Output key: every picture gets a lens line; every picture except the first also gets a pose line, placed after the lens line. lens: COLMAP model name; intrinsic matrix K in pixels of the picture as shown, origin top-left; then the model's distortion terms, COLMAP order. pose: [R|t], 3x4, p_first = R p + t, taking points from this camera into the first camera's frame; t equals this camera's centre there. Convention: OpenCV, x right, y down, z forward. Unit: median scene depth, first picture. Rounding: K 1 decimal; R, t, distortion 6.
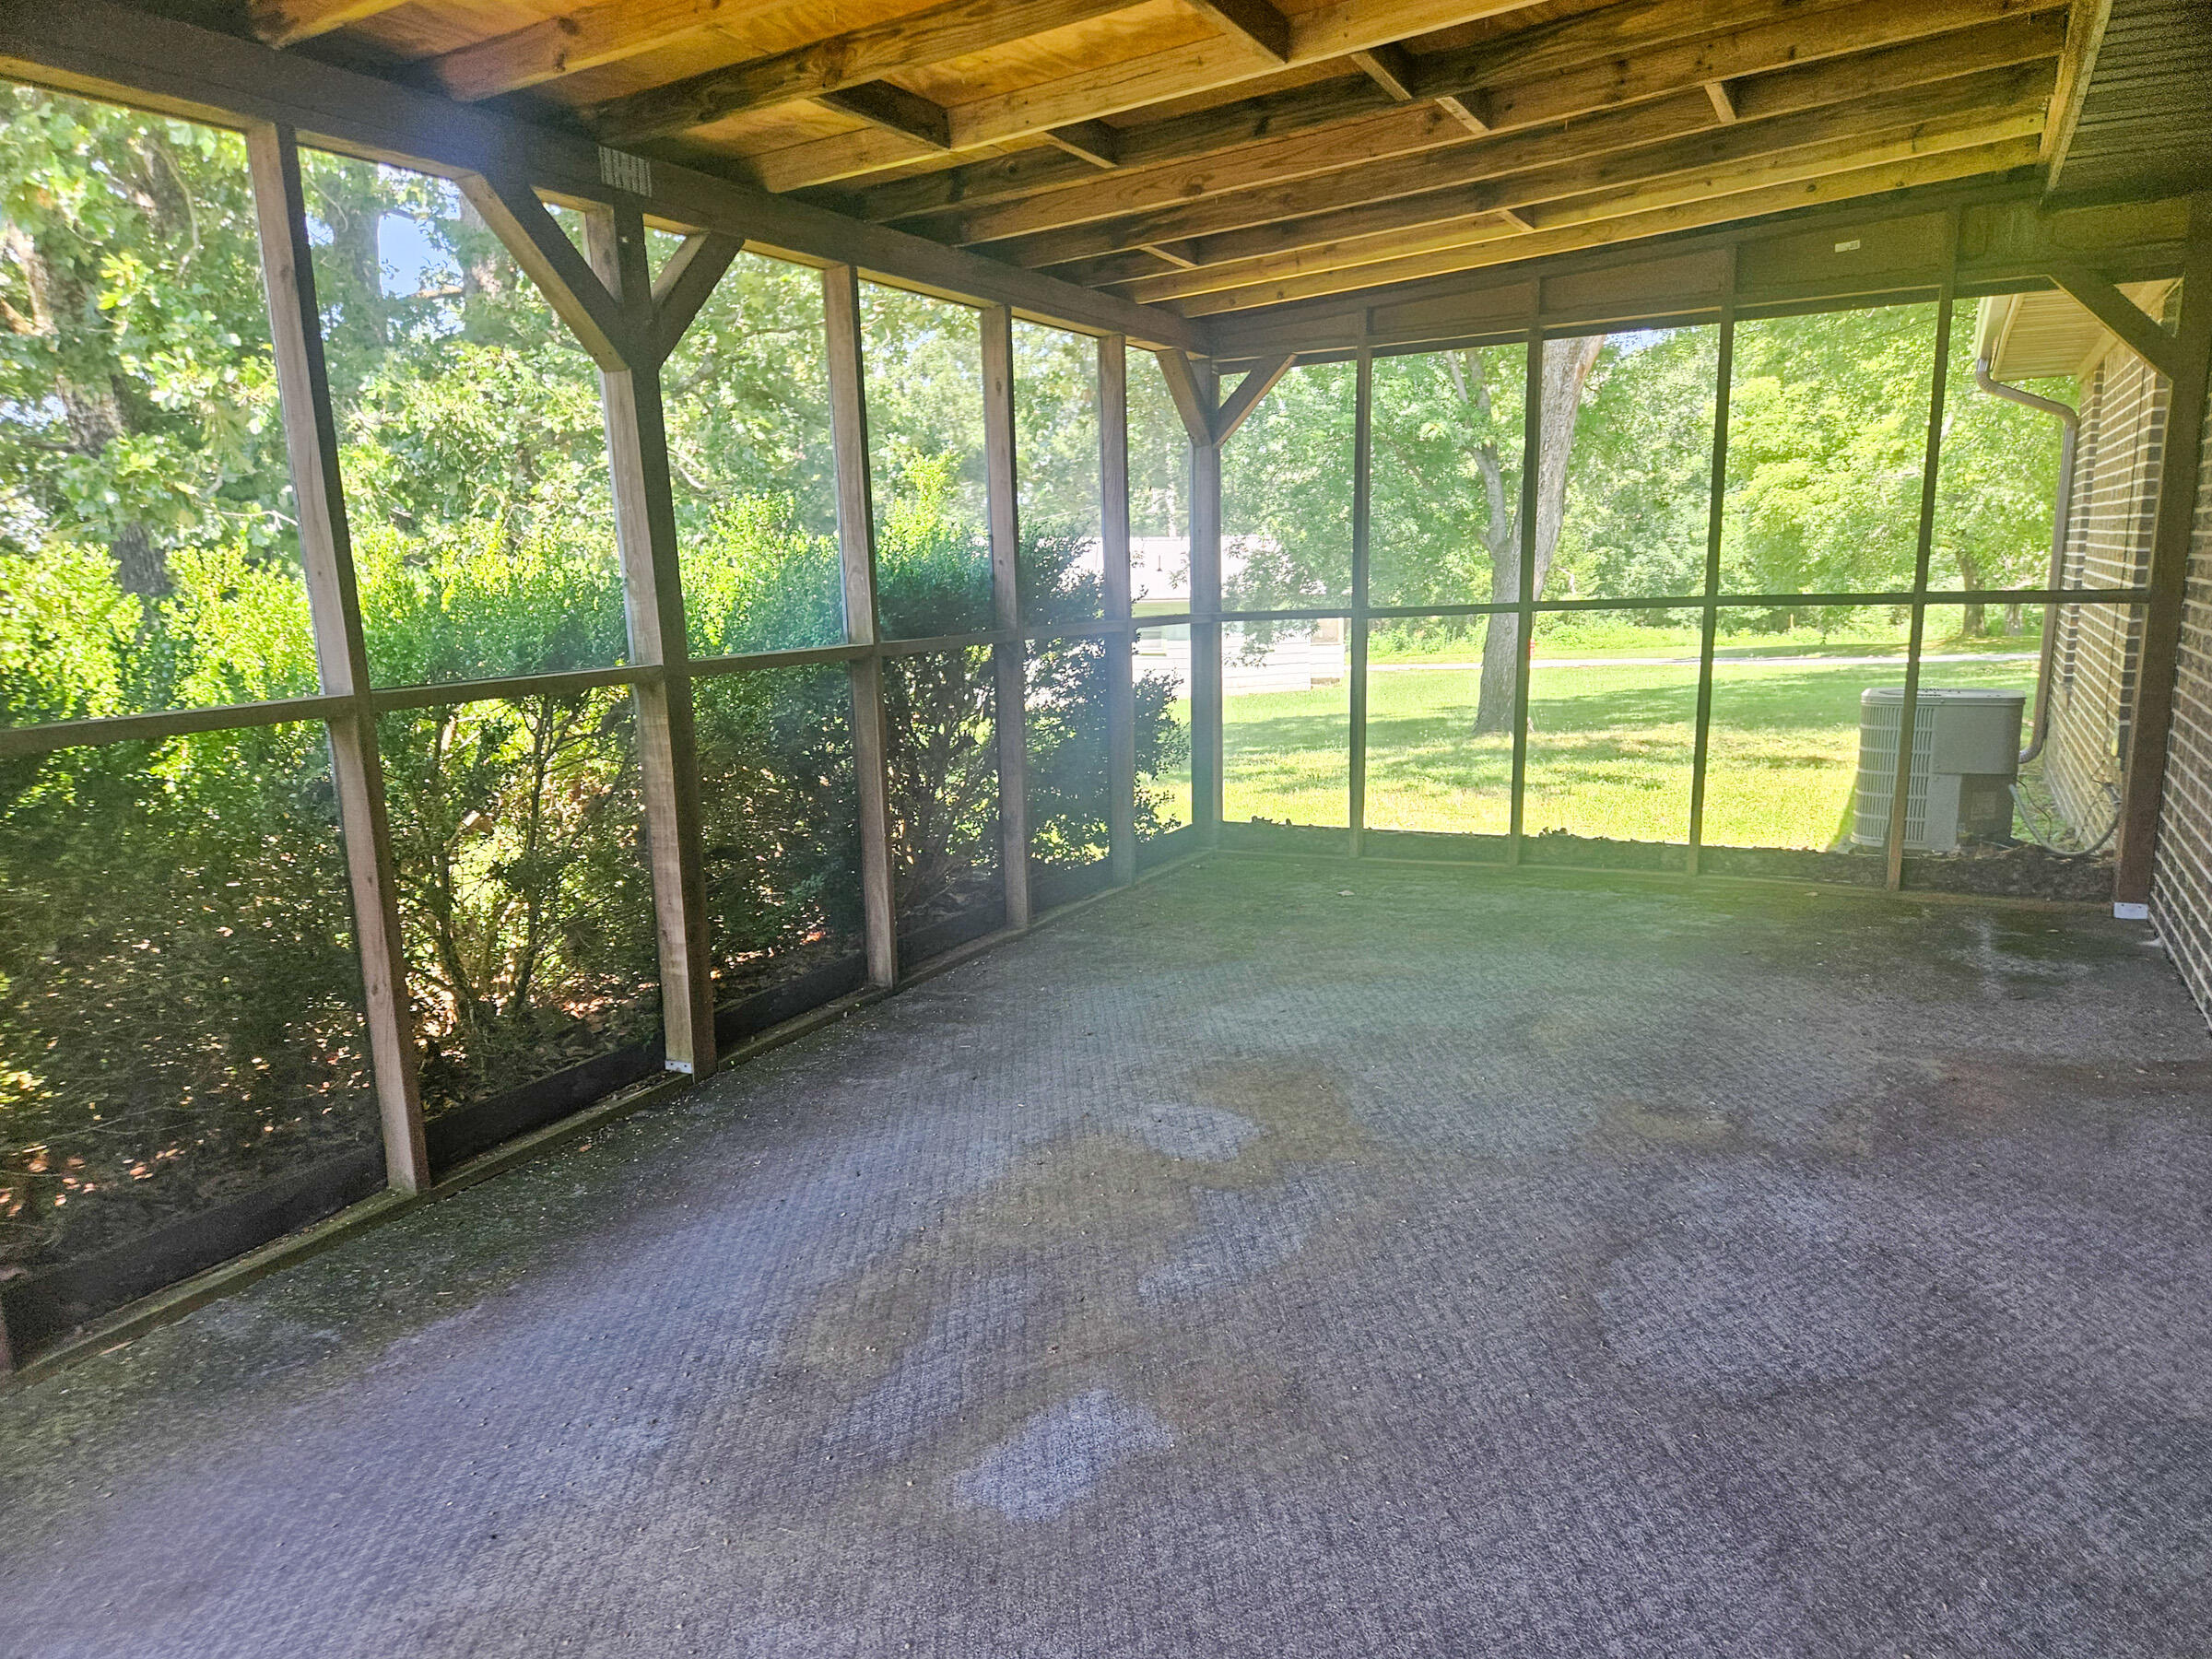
lens RADIAL K [[1498.0, 0, 1097.7], [0, 1498.0, 842.1], [0, 0, 1]] dist [0.073610, -0.064236]
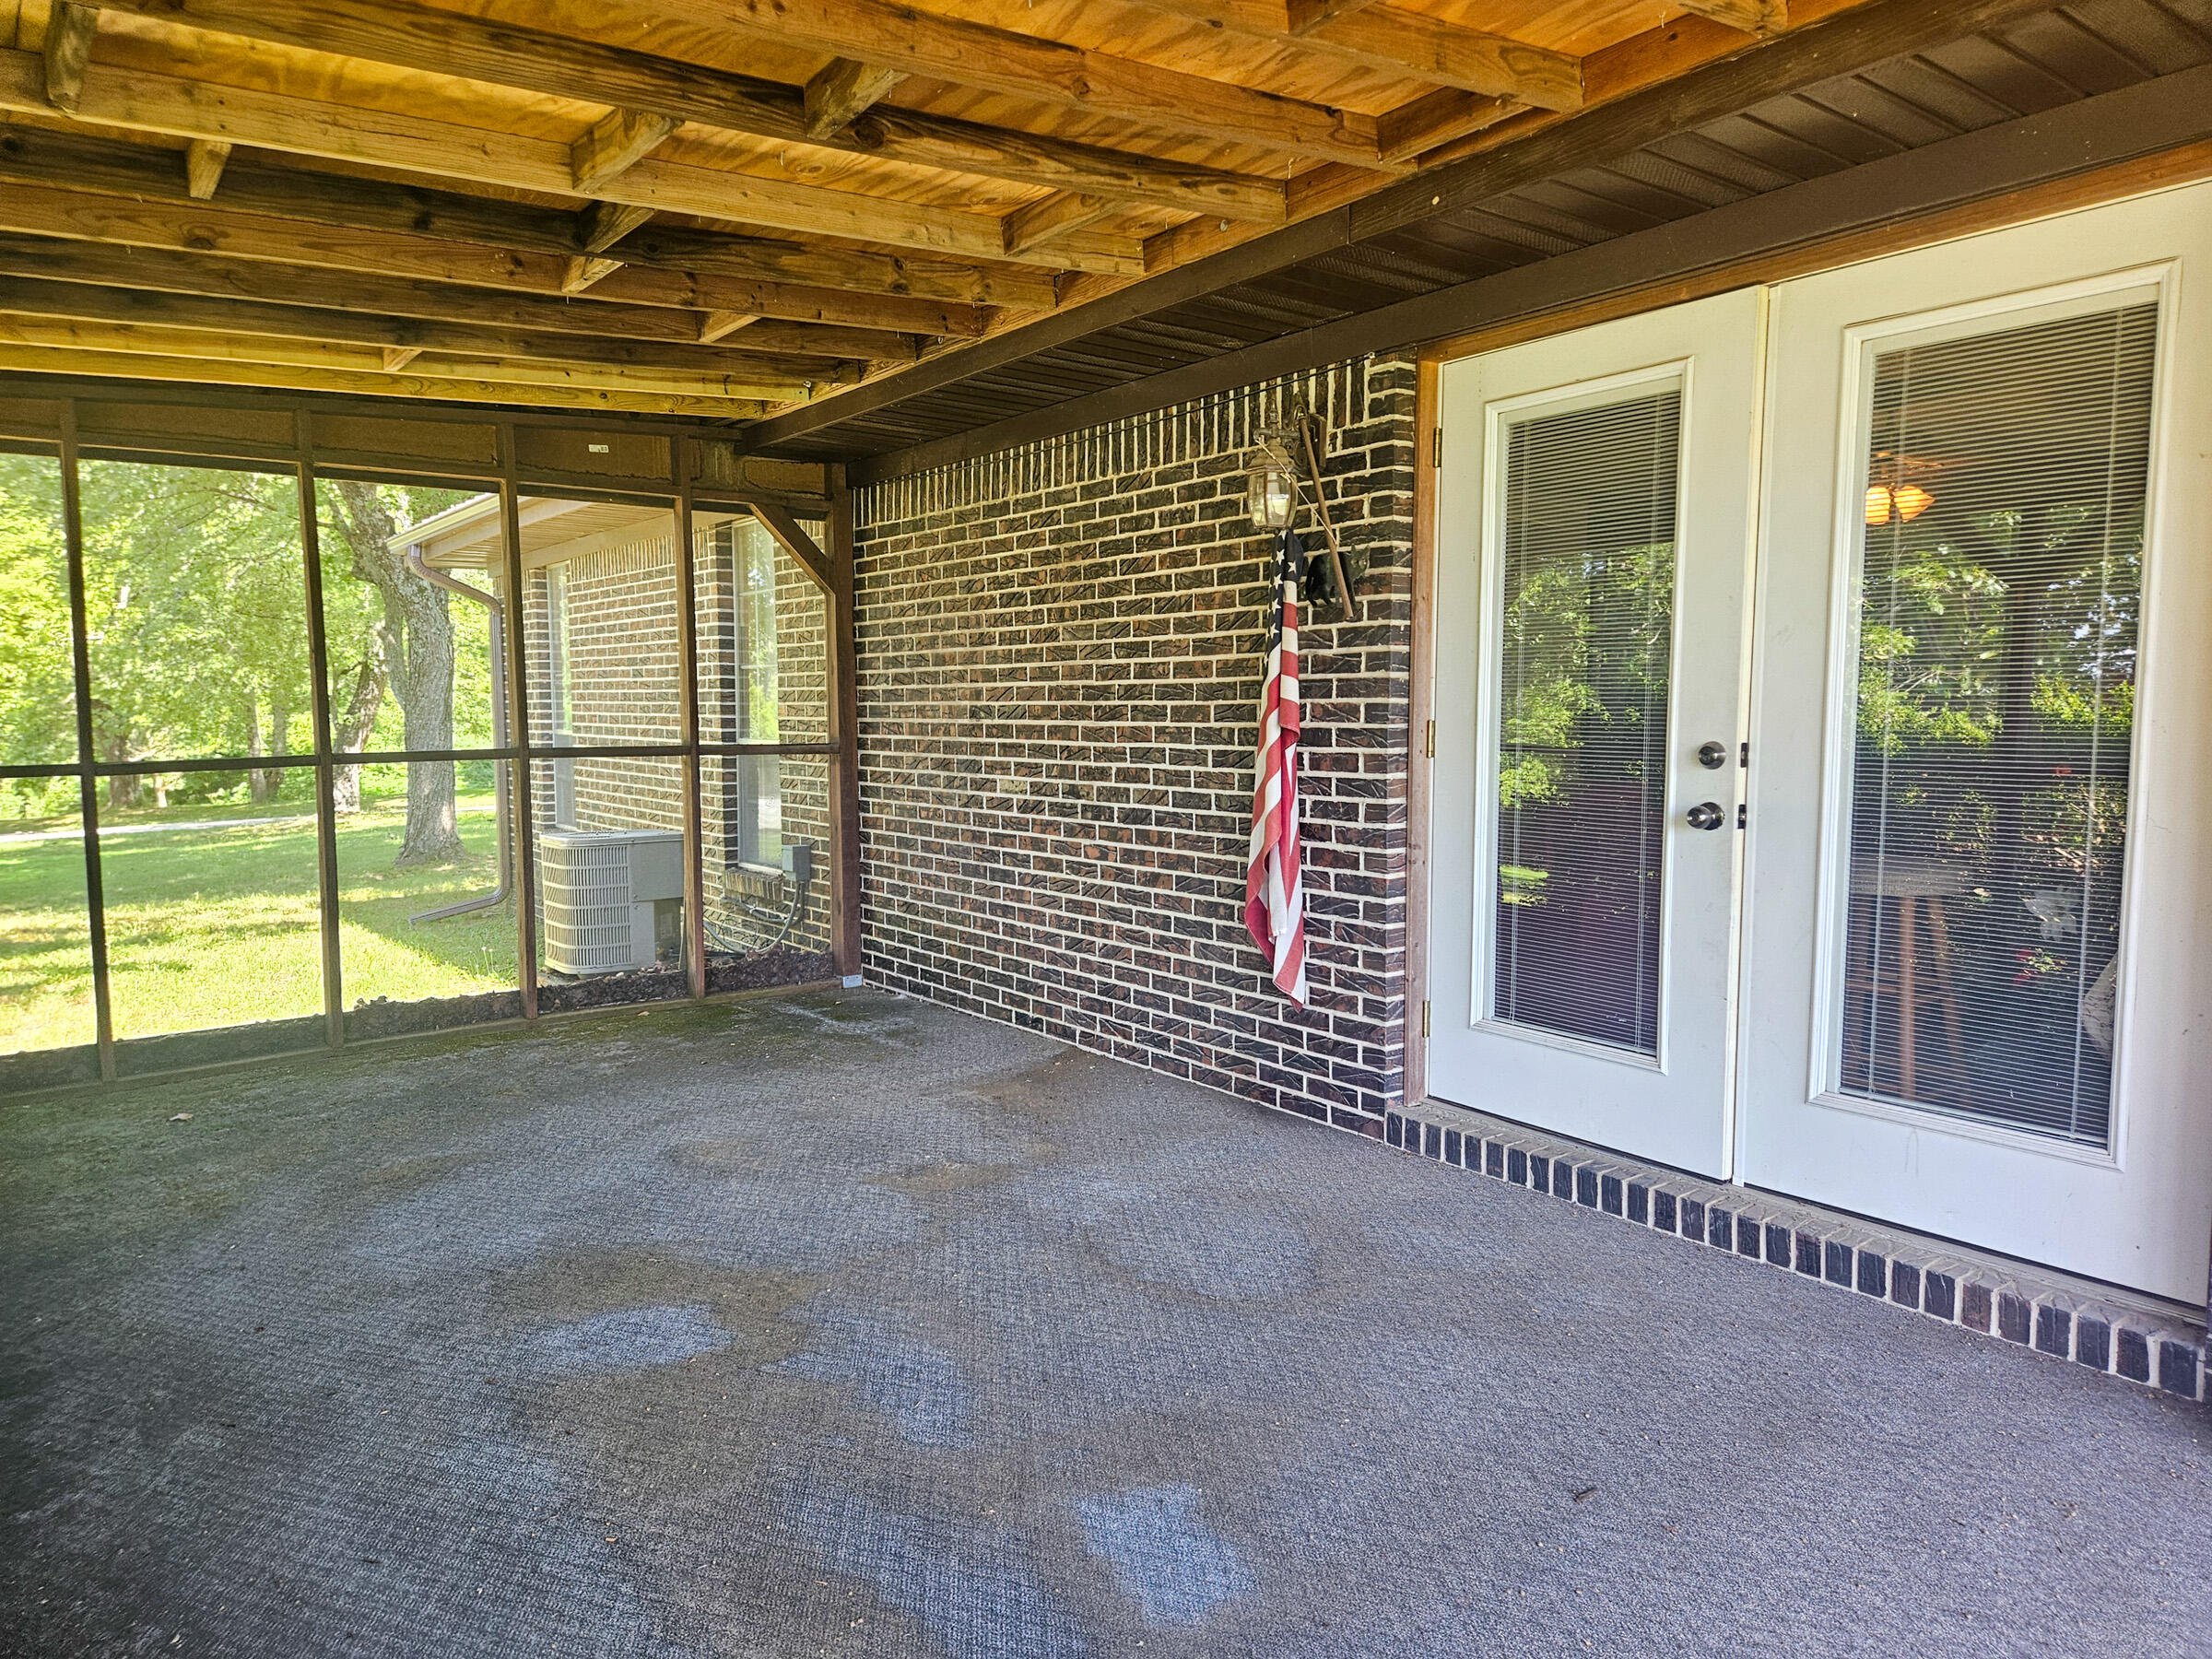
lens RADIAL K [[1472.7, 0, 1130.5], [0, 1472.7, 837.3], [0, 0, 1]] dist [0.078722, -0.056741]
pose [[0.408569, -0.055928, 0.911012, -0.514775], [0.159408, 0.987153, -0.010889, -0.034333], [-0.898699, 0.149672, 0.412236, 0.296303]]
